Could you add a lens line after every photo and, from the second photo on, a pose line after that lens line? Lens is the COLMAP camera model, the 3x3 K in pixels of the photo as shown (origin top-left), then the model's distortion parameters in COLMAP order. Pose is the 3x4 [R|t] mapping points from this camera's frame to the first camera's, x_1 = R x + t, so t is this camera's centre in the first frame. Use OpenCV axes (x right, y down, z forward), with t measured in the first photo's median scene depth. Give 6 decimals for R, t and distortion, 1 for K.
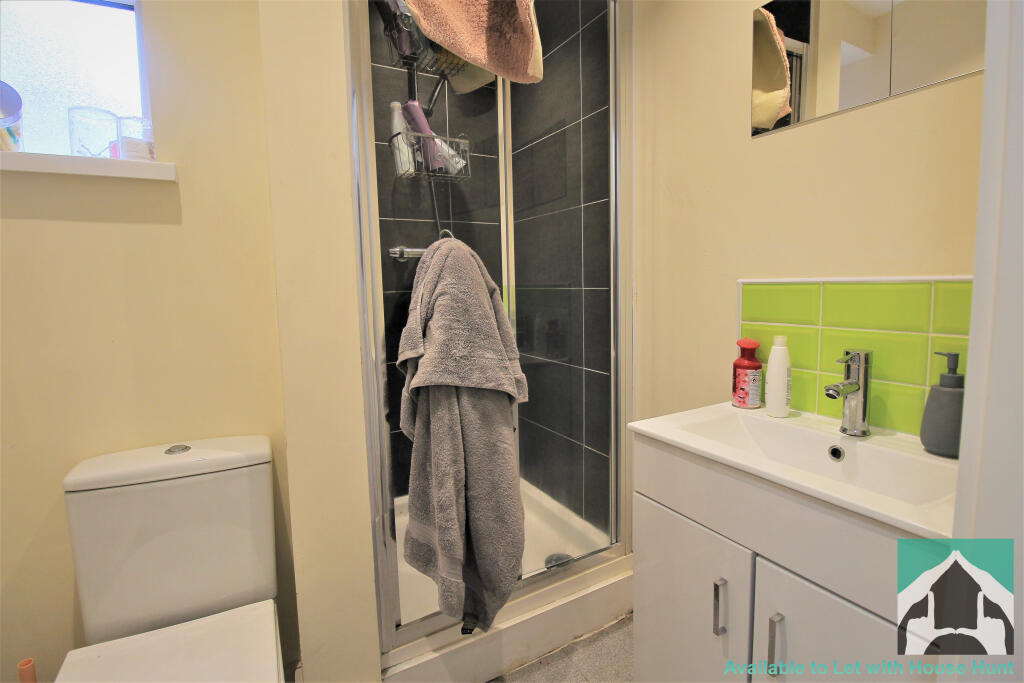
lens RADIAL K [[486.1, 0, 512.7], [0, 486.1, 336.8], [0, 0, 1]] dist [-0.016844, -0.003294]
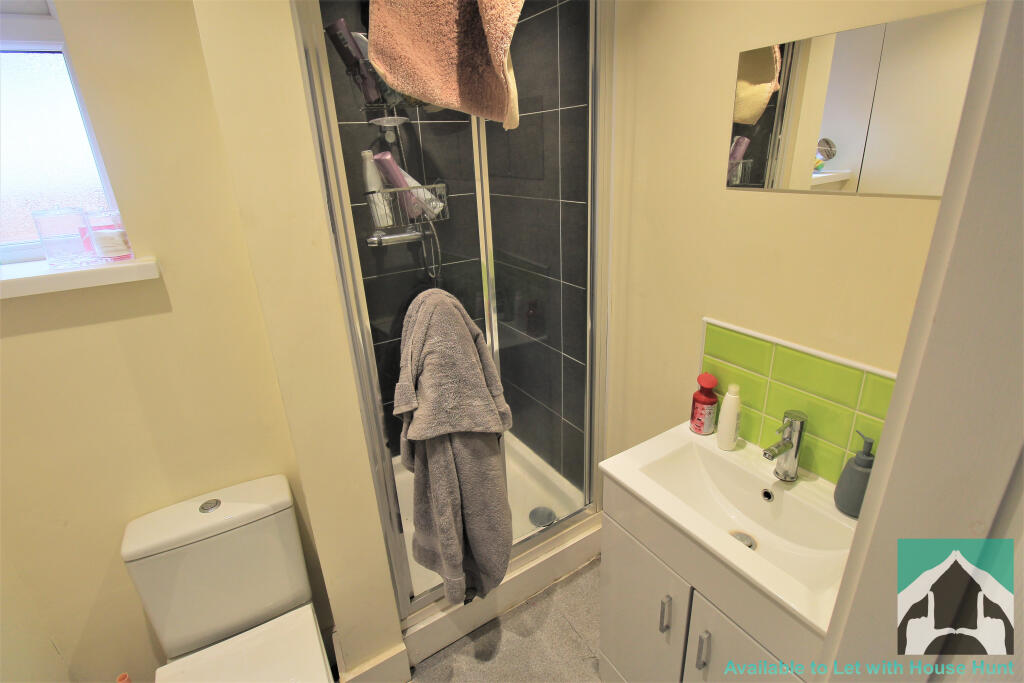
lens RADIAL K [[486.1, 0, 513.8], [0, 486.1, 338.5], [0, 0, 1]] dist [-0.016844, -0.003294]
pose [[0.998537, -0.036786, 0.039636, -0.002211], [0.025402, 0.966149, 0.256733, -0.371388], [-0.047739, -0.255350, 0.965669, -0.036687]]
